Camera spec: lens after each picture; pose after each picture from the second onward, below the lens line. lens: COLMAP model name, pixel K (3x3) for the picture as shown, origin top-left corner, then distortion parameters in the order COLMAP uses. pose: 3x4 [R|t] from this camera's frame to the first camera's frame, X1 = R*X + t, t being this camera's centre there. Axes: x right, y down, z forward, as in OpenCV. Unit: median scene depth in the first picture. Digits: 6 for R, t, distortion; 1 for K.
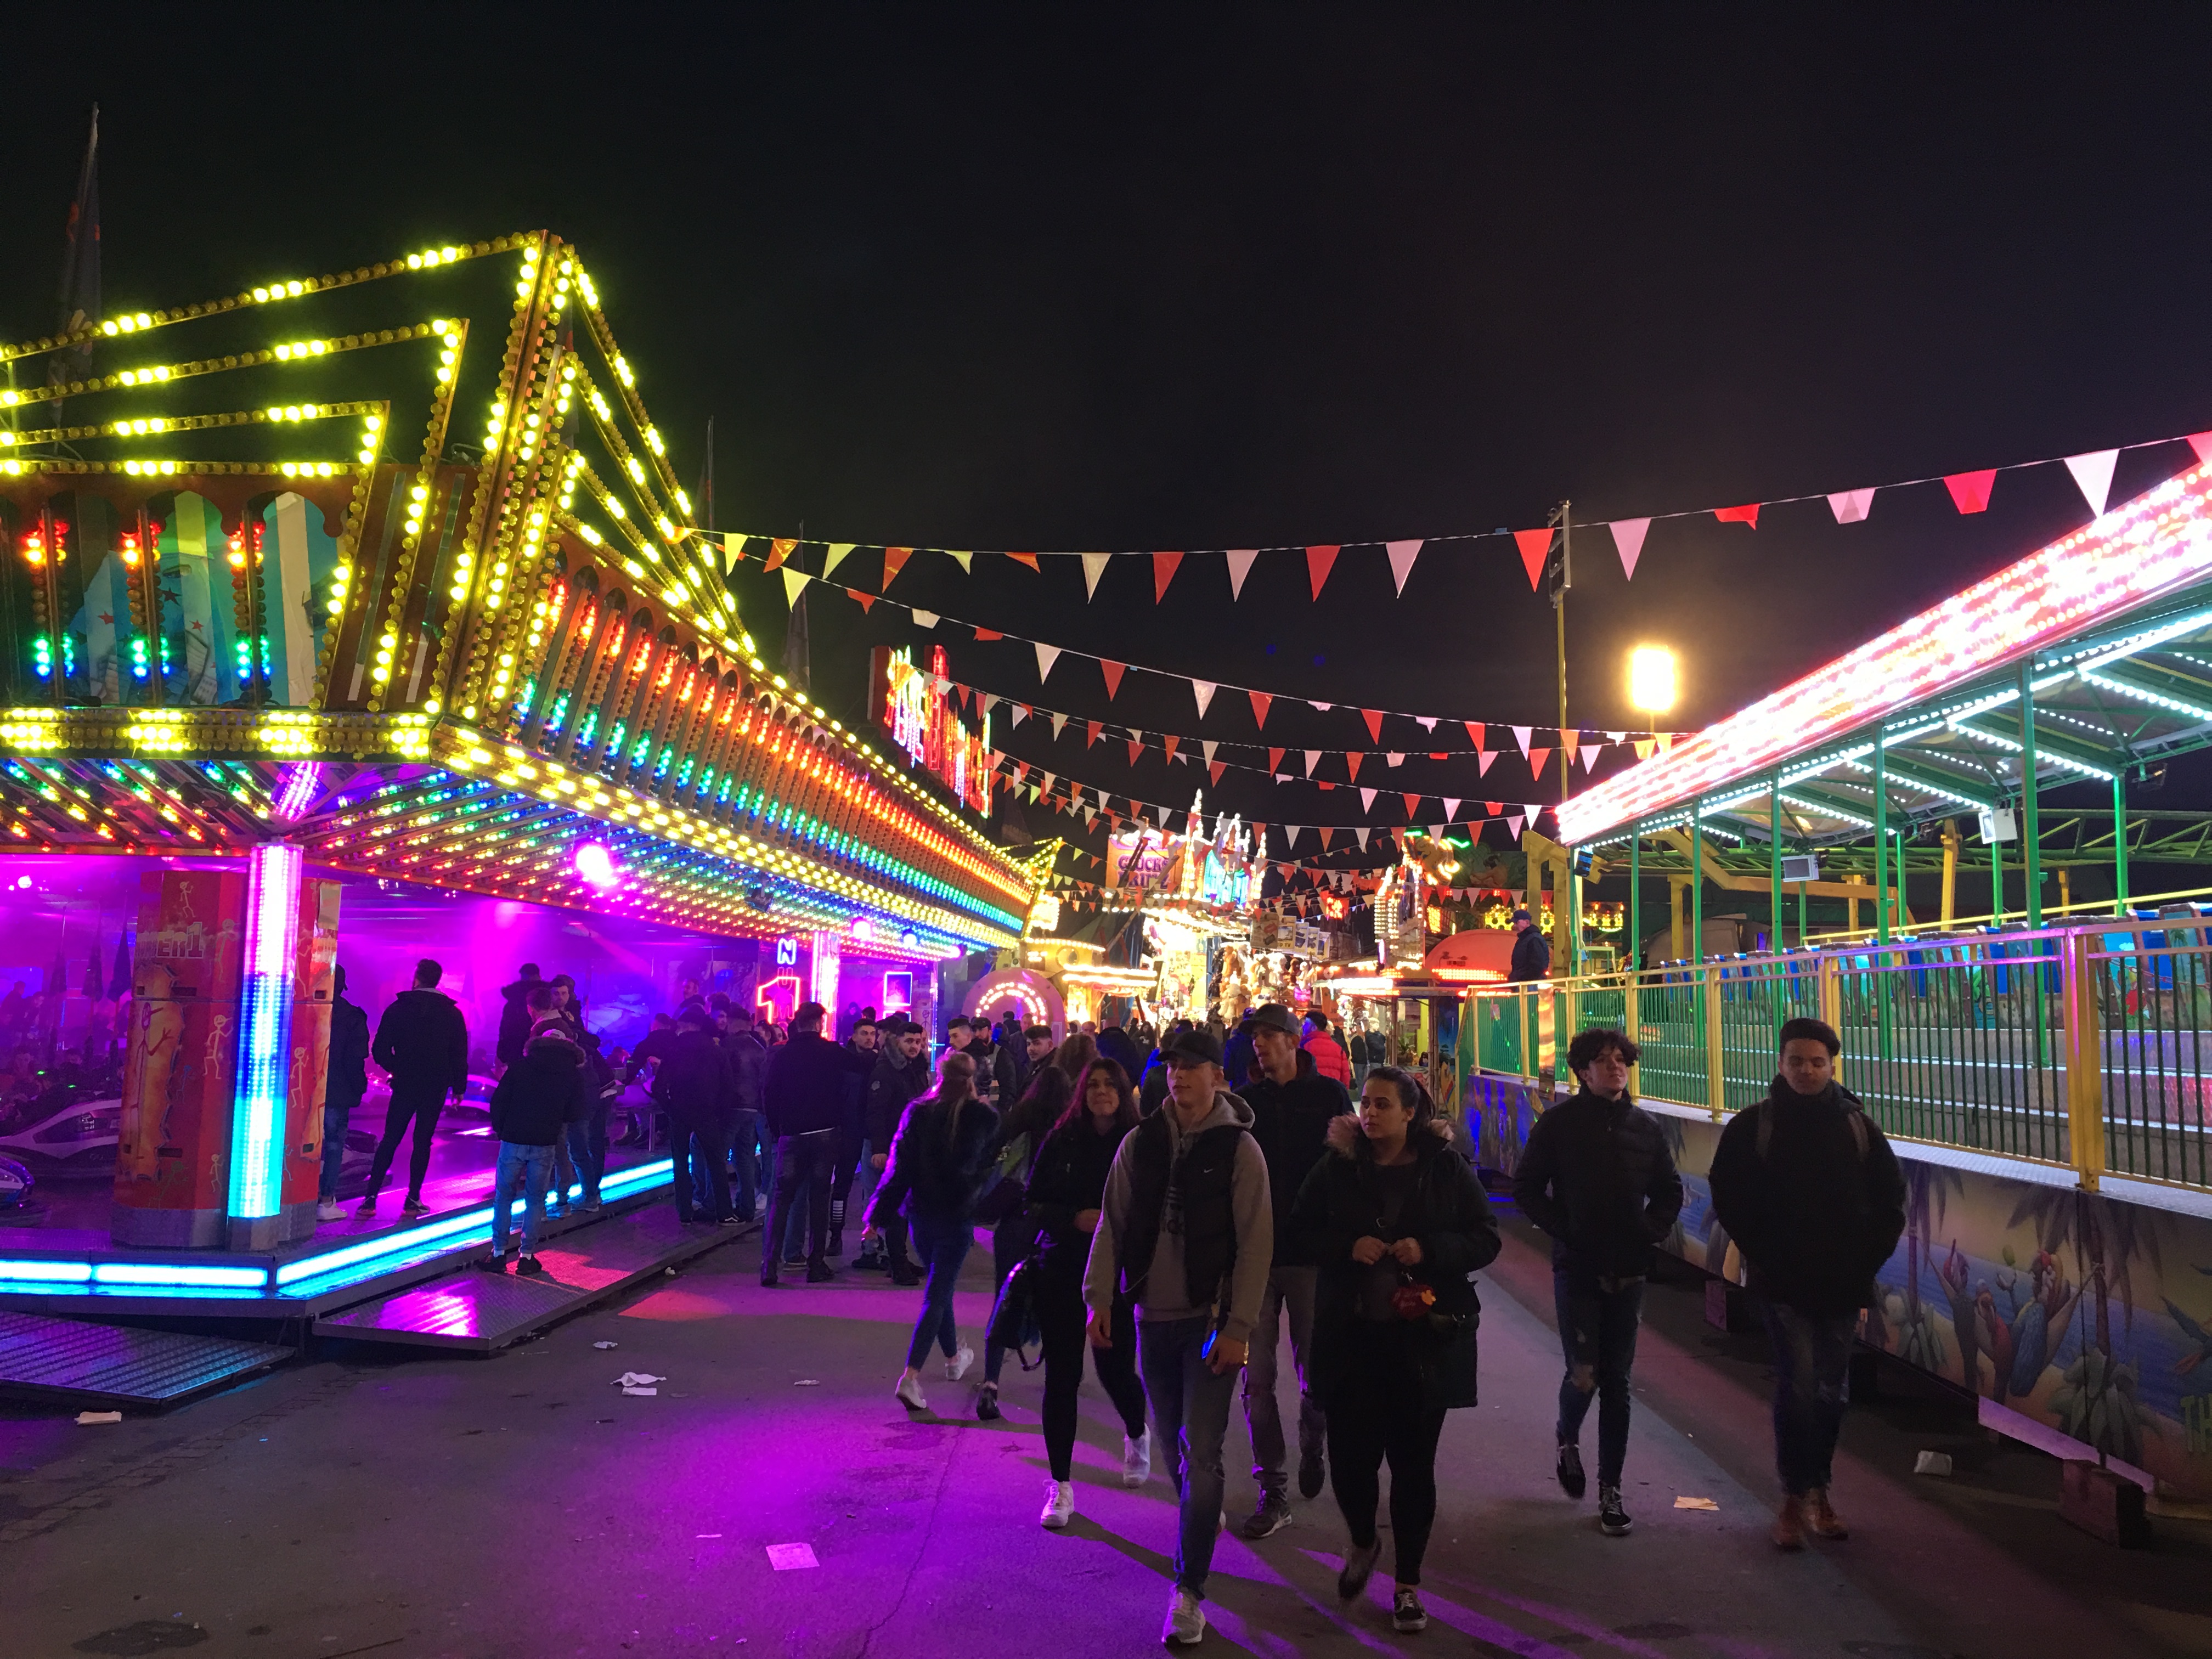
lens RADIAL K [[1893.4, 0, 1097.3], [0, 1893.4, 812.2], [0, 0, 1]] dist [0.095728, -0.118900]
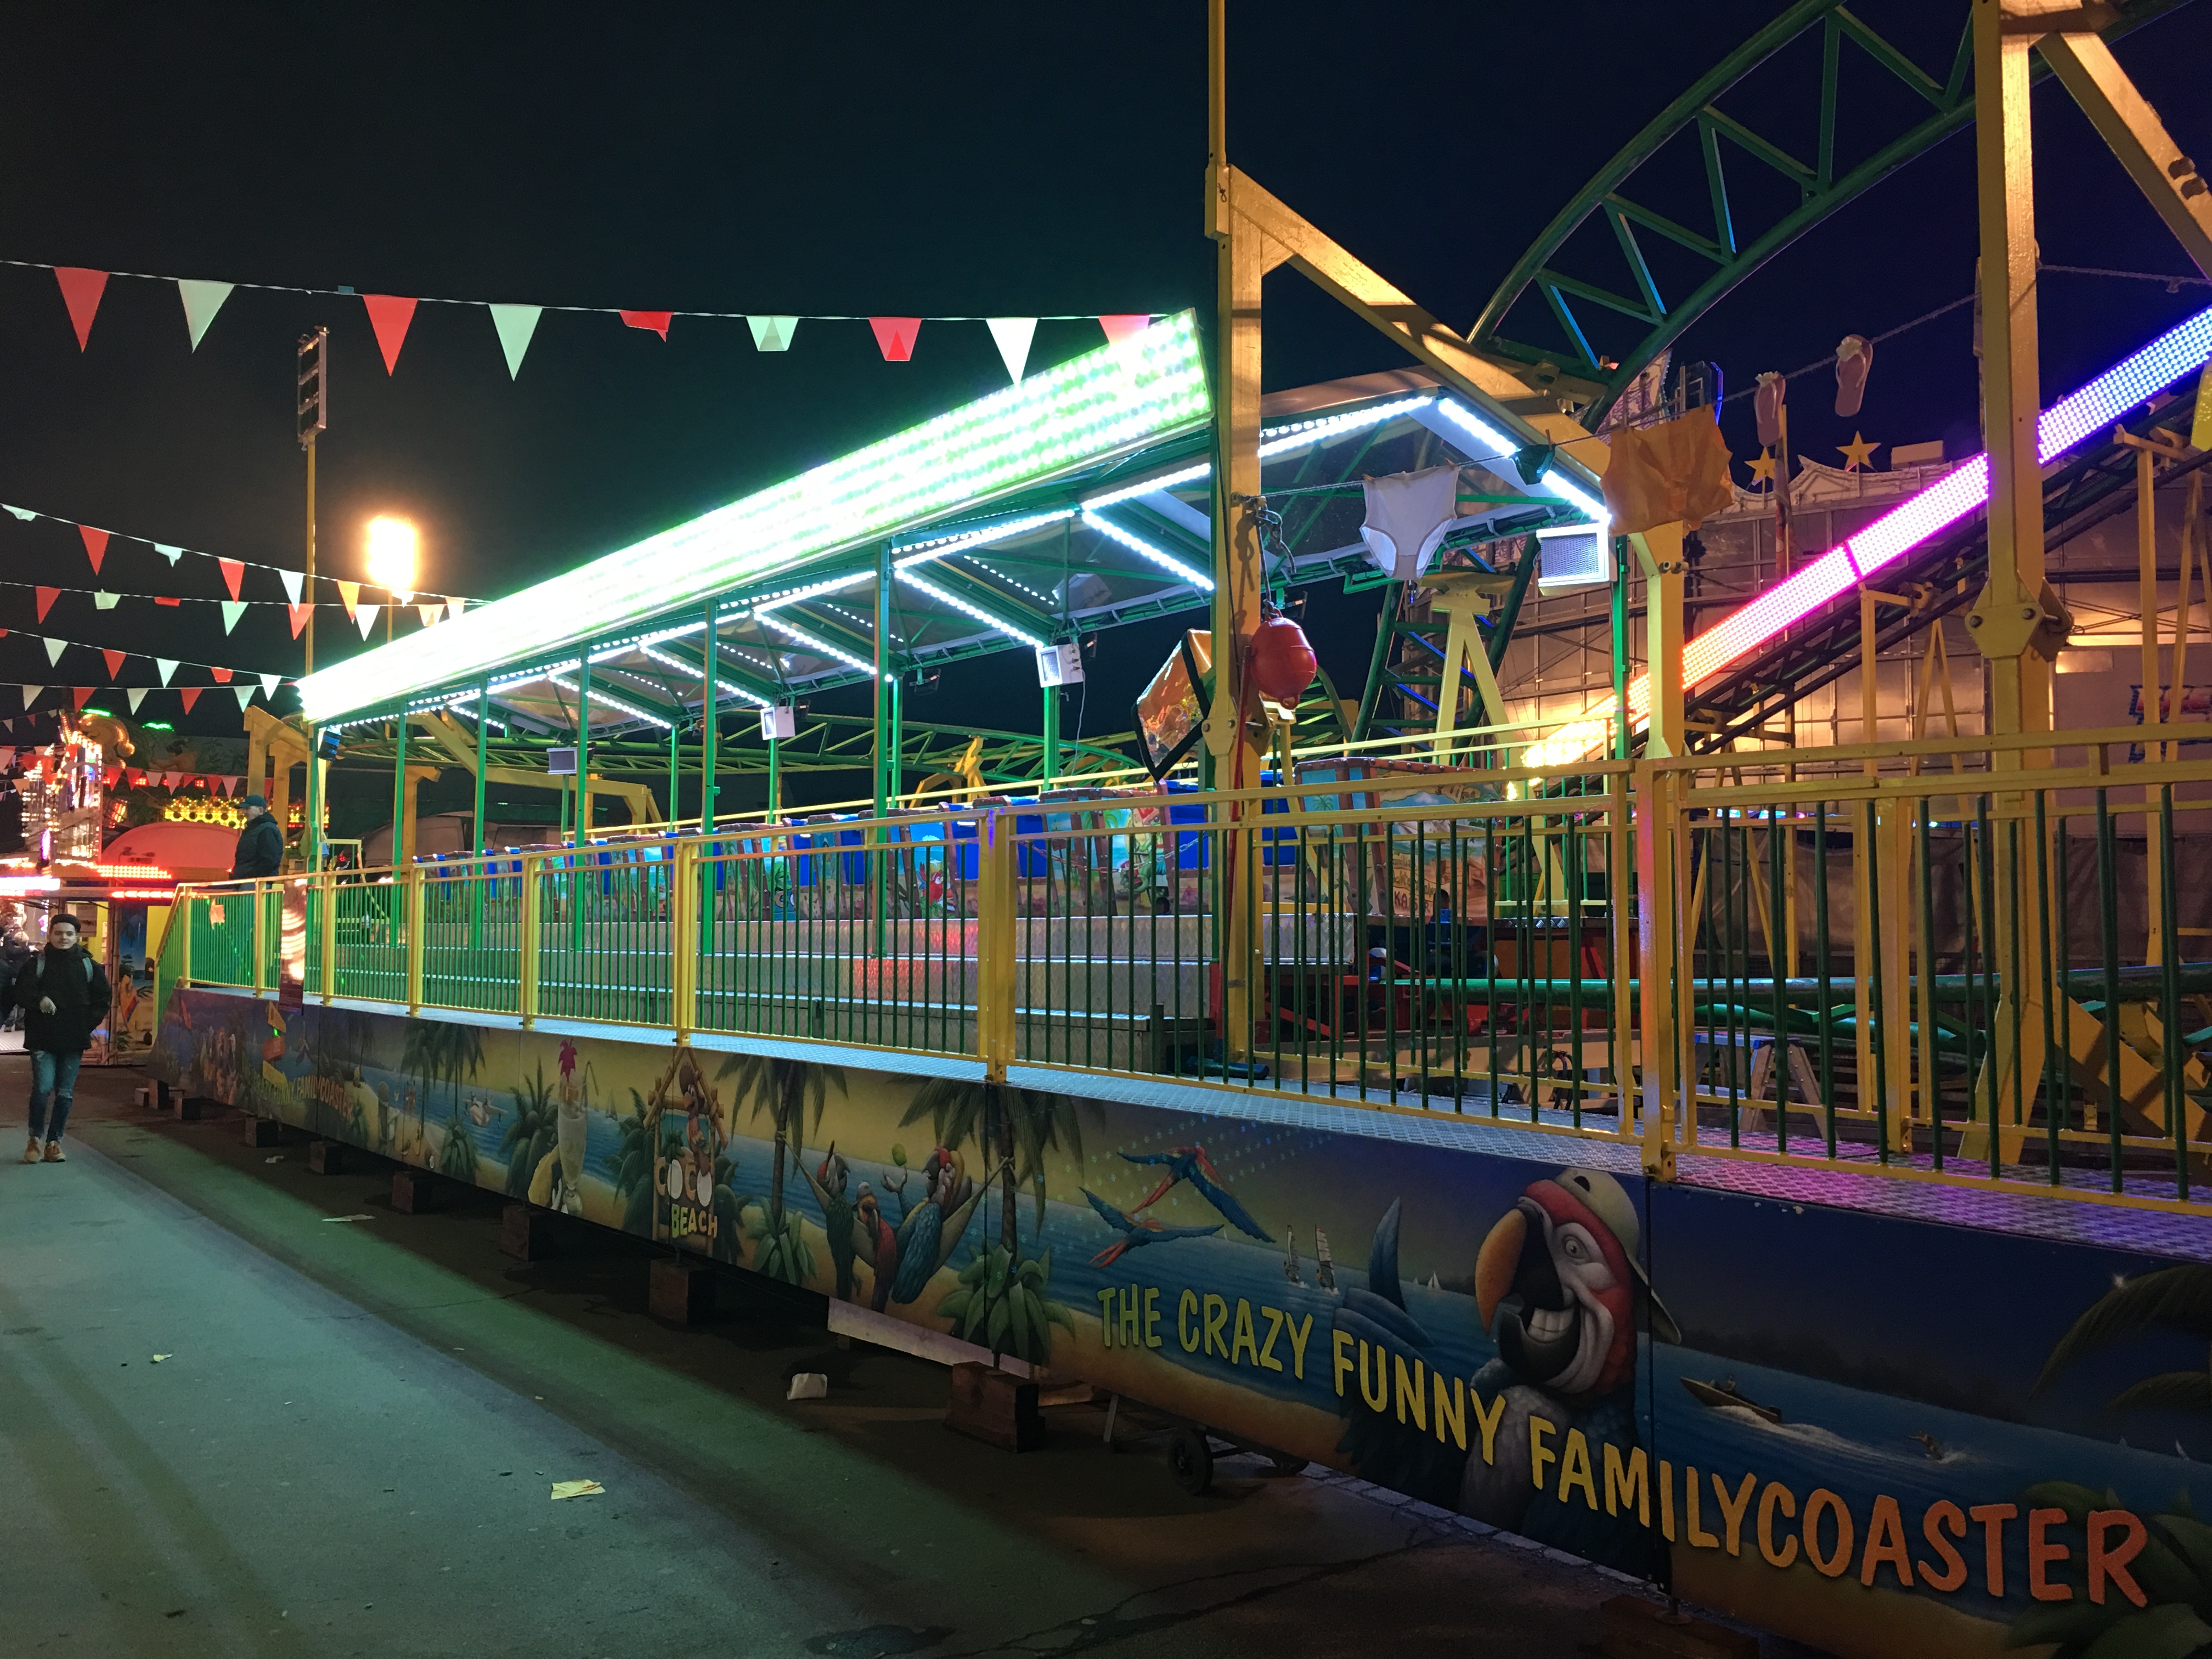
lens RADIAL K [[1893.4, 0, 1097.3], [0, 1893.4, 812.2], [0, 0, 1]] dist [0.095728, -0.118900]
pose [[0.787428, 0.025239, 0.615890, -0.021875], [-0.056223, 0.997937, 0.030987, 0.021241], [-0.613838, -0.059027, 0.787222, 0.164450]]
